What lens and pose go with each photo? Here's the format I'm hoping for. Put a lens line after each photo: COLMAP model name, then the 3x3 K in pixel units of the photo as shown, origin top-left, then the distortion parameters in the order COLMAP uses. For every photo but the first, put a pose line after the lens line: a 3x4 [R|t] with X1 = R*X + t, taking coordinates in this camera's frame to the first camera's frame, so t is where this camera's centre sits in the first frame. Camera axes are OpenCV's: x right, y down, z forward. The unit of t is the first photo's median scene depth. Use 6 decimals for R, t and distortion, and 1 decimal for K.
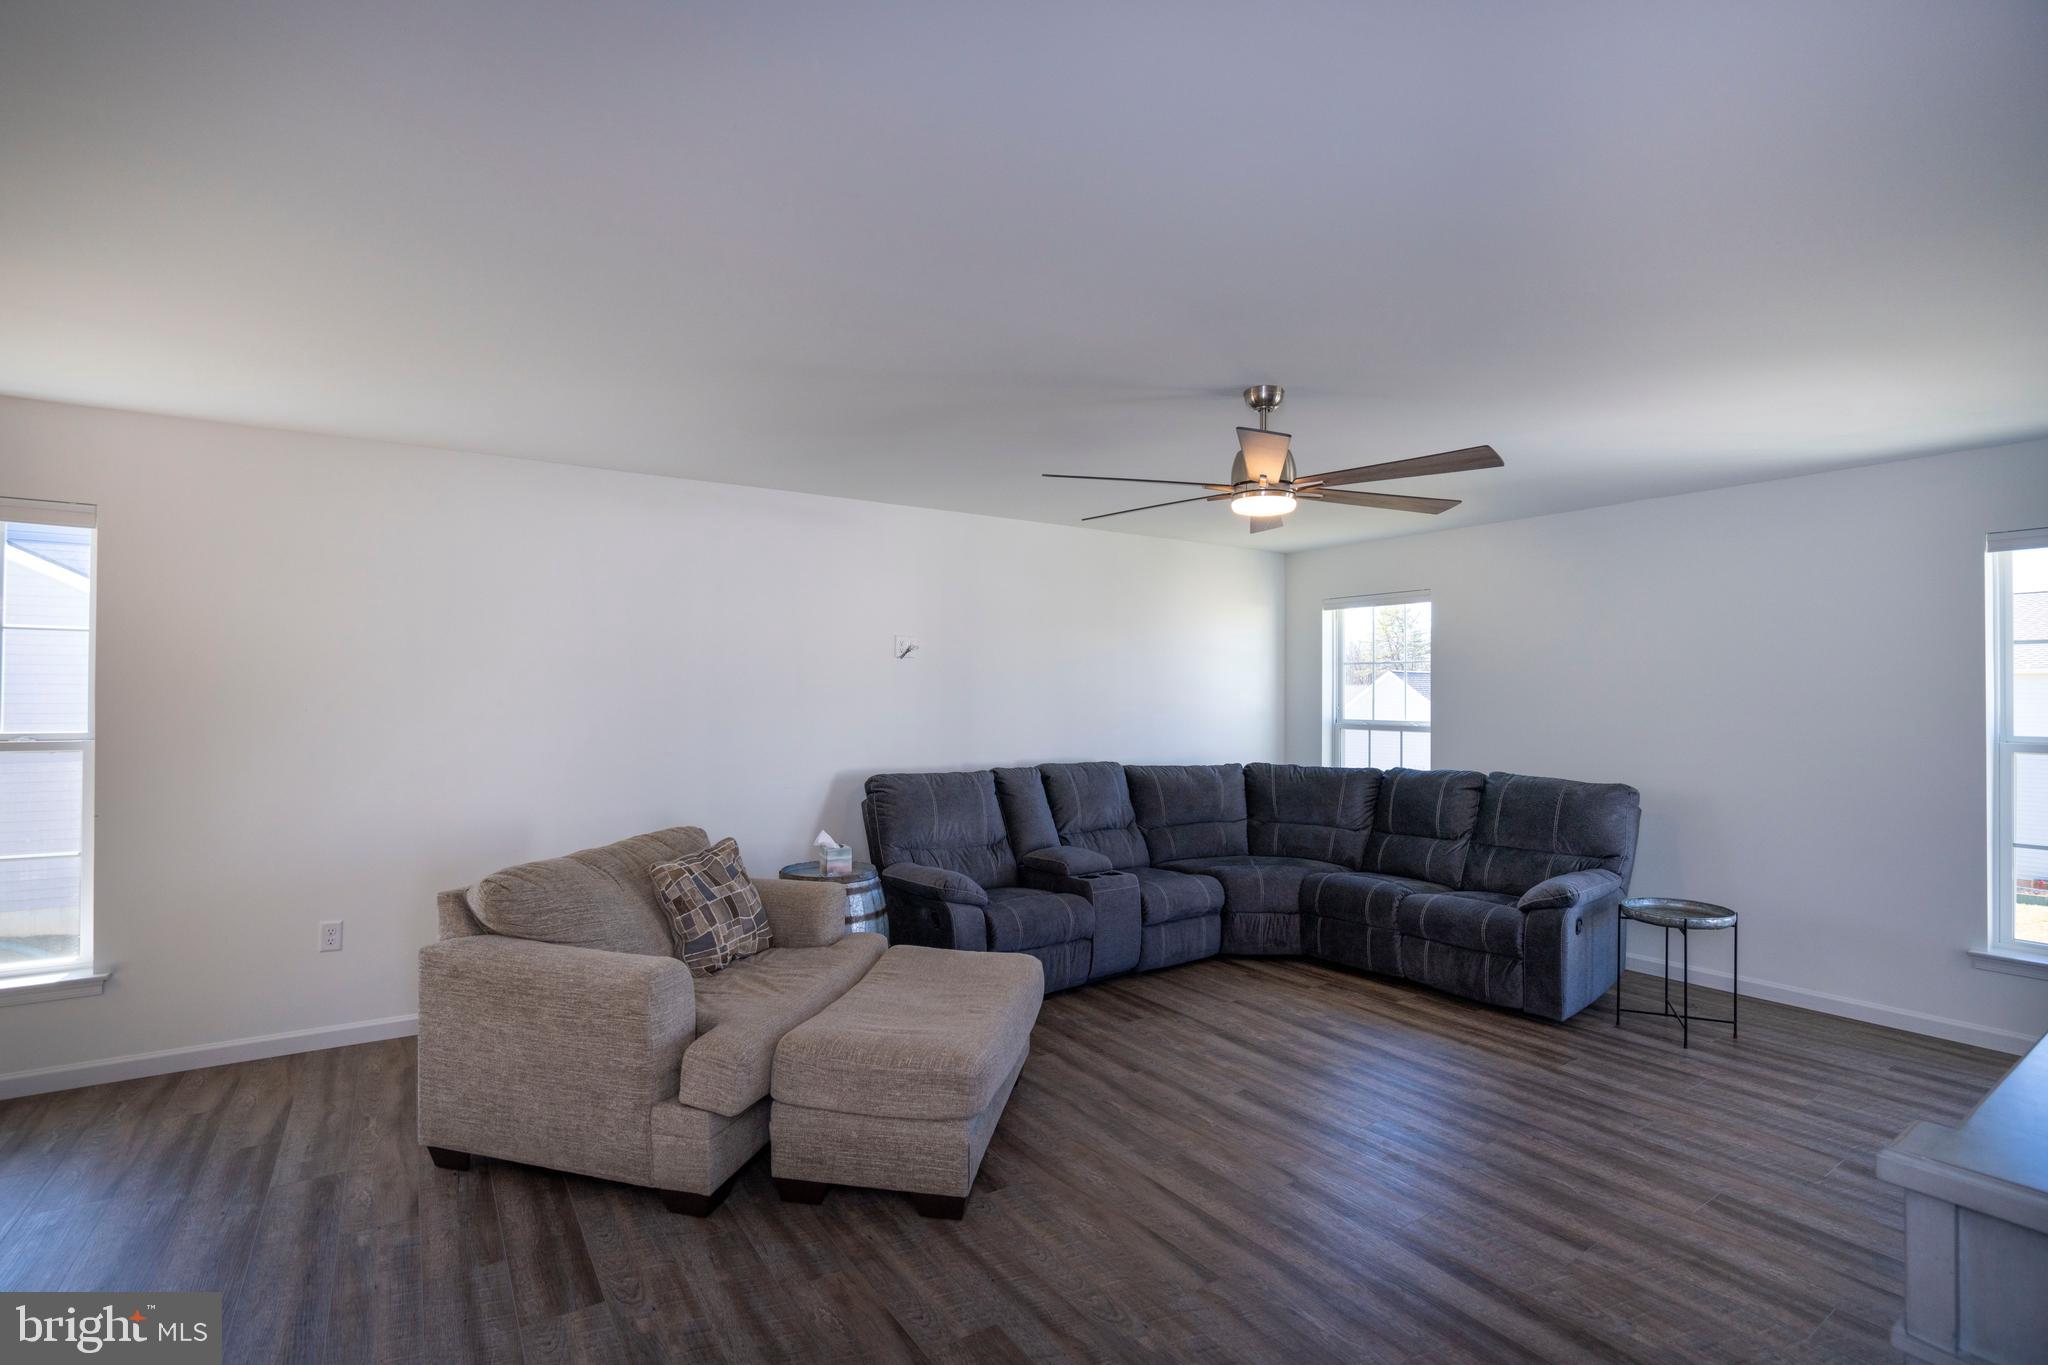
lens RADIAL K [[940.3, 0, 1015.1], [0, 940.3, 693.8], [0, 0, 1]] dist [-0.064379, 0.017043]
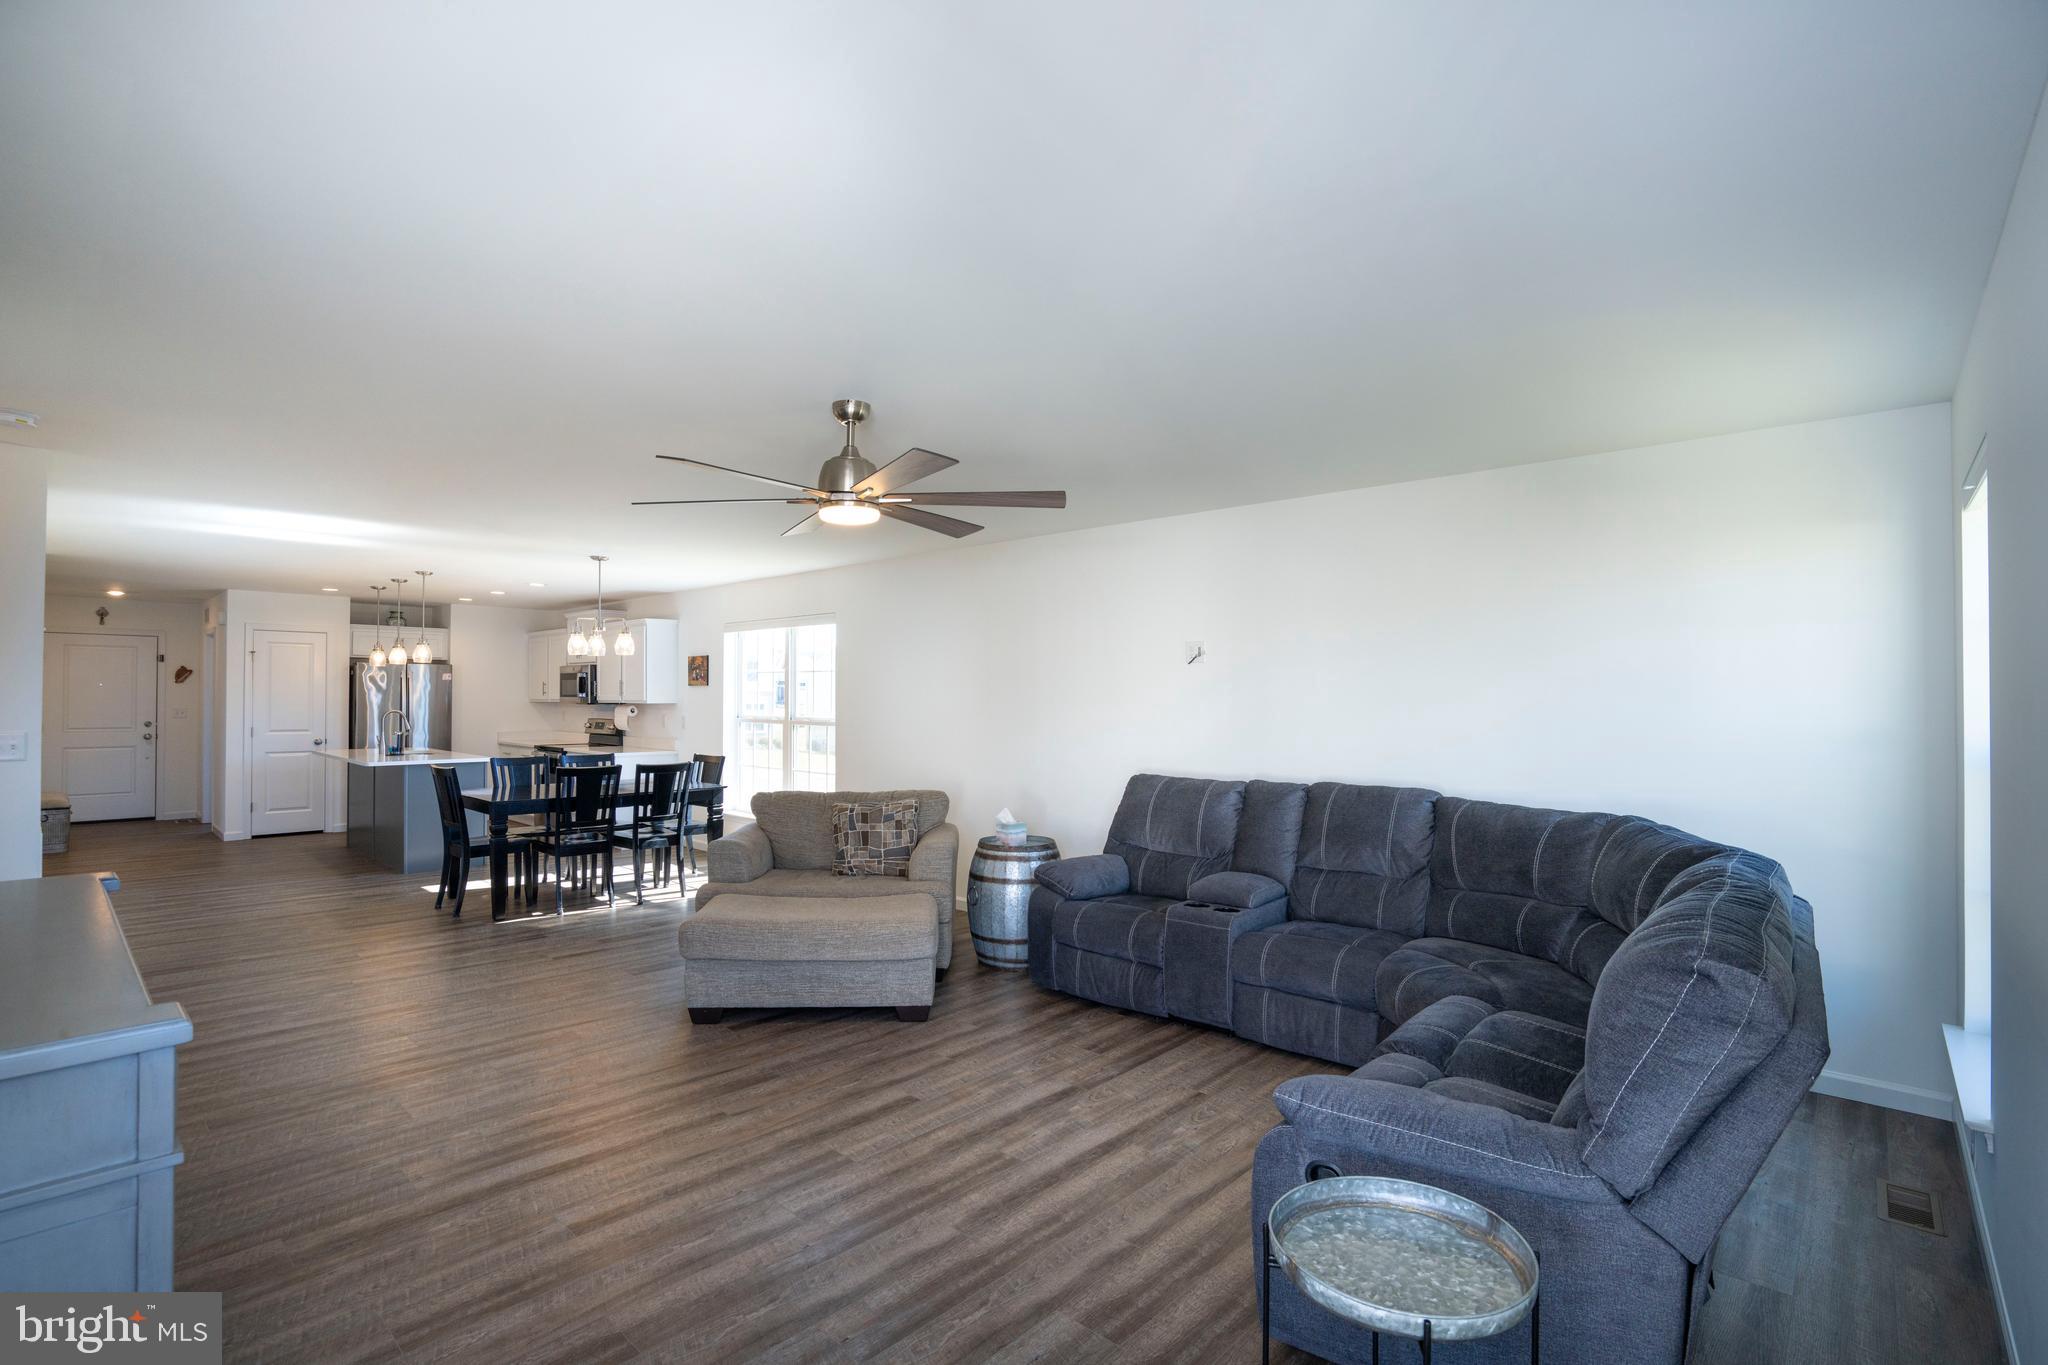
lens RADIAL K [[940.3, 0, 1015.1], [0, 940.3, 693.8], [0, 0, 1]] dist [-0.064379, 0.017043]
pose [[0.240379, -0.010493, -0.970622, 1.023652], [0.001383, 0.999944, -0.010468, 0.007058], [0.970678, 0.001174, 0.240380, 0.716781]]
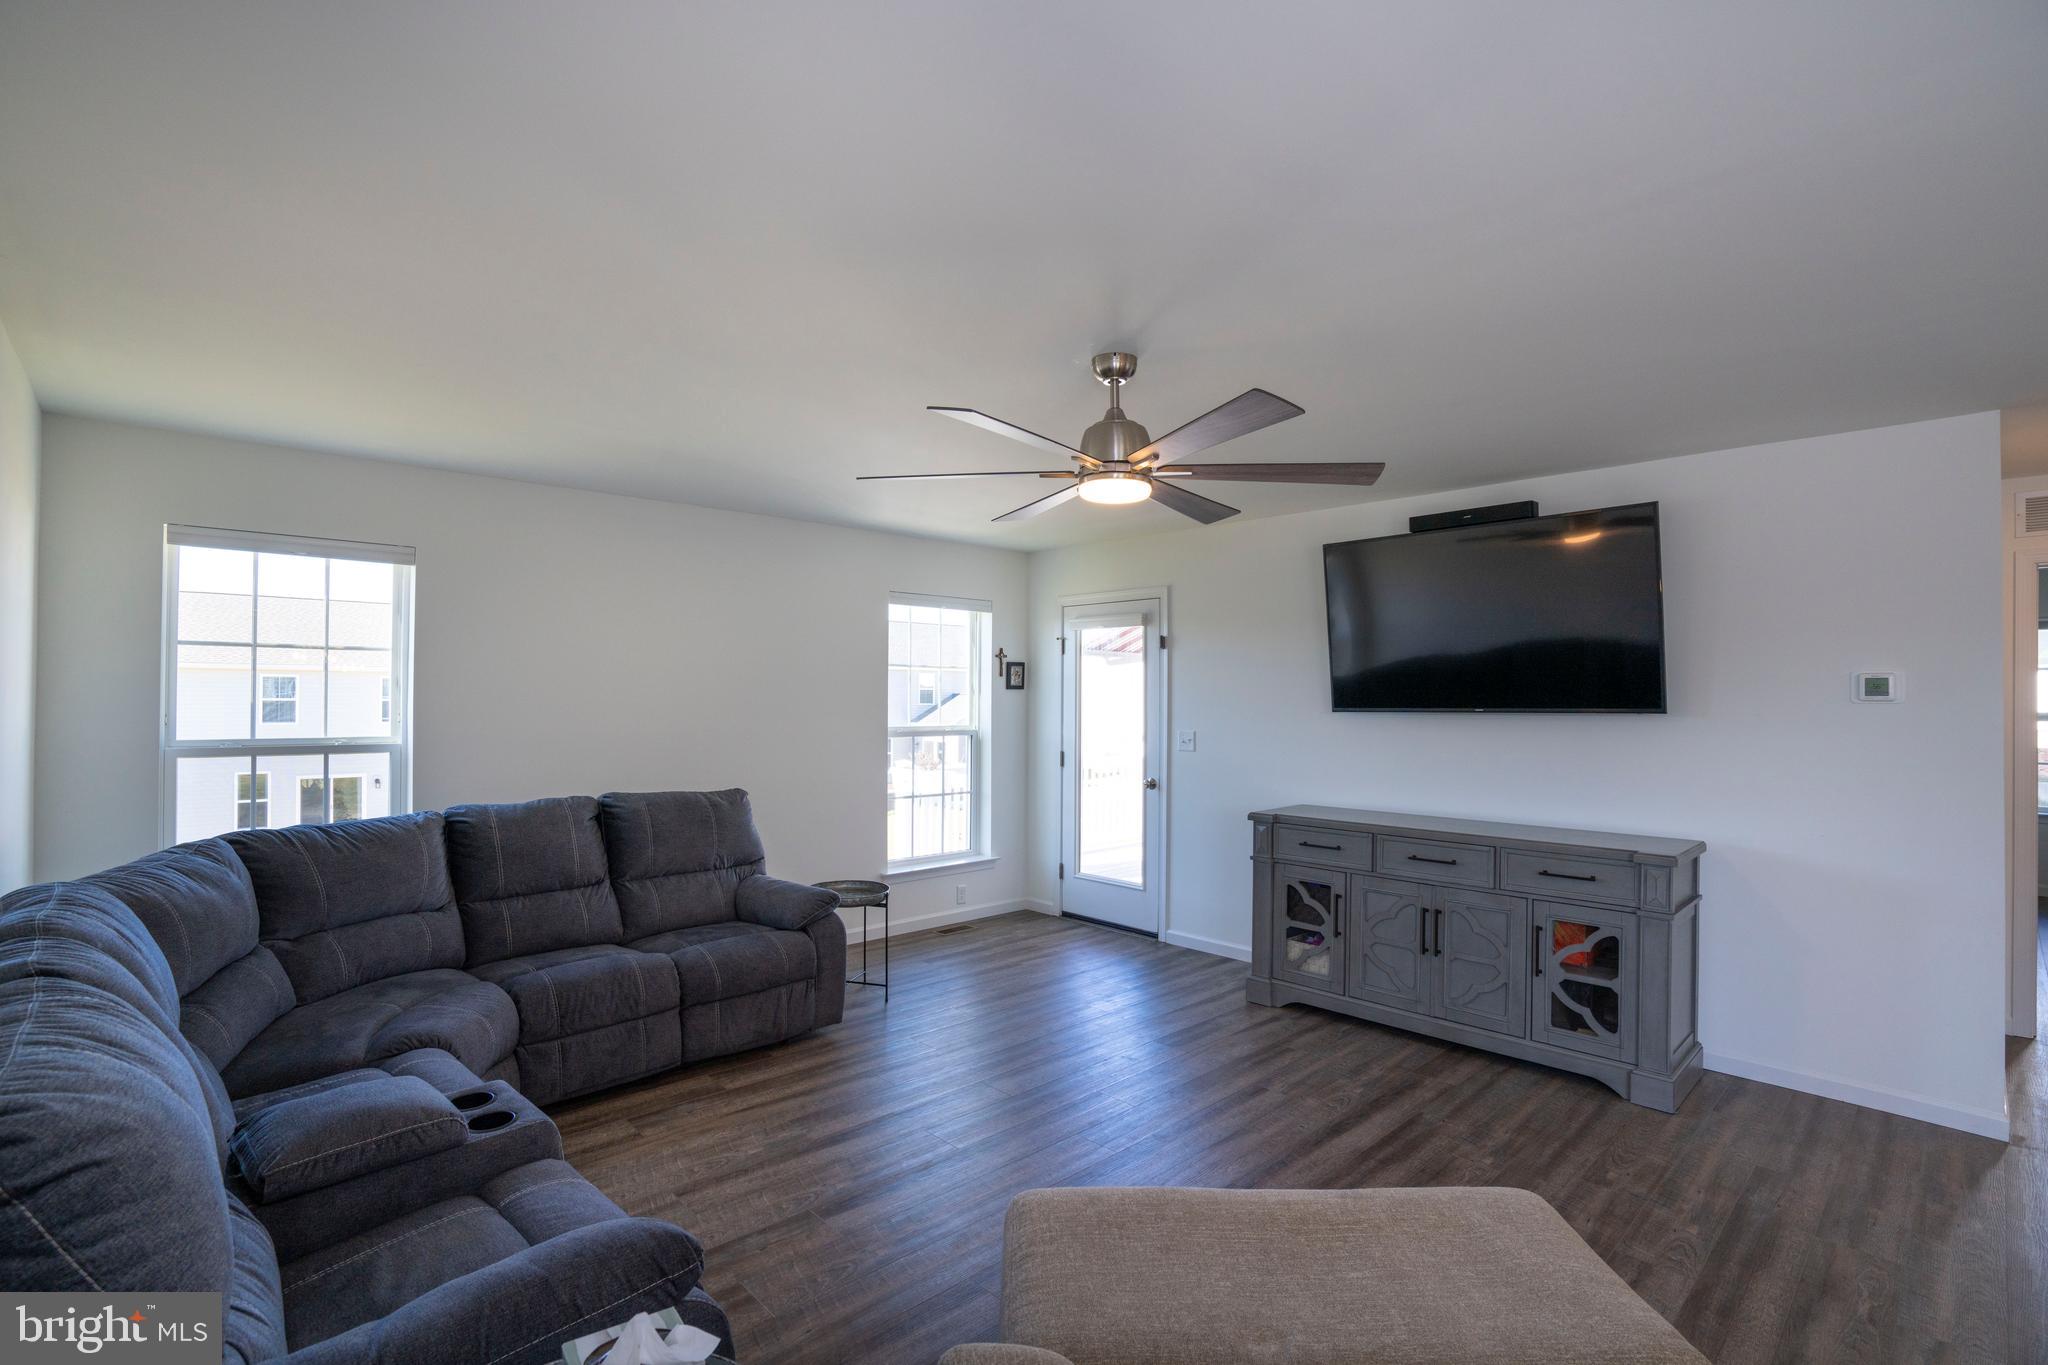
lens RADIAL K [[940.3, 0, 1015.1], [0, 940.3, 693.8], [0, 0, 1]] dist [-0.064379, 0.017043]
pose [[-0.175192, -0.001973, 0.984532, -0.444180], [-0.013092, 0.999914, -0.000325, -0.011151], [-0.984447, -0.012947, -0.175203, 0.958820]]
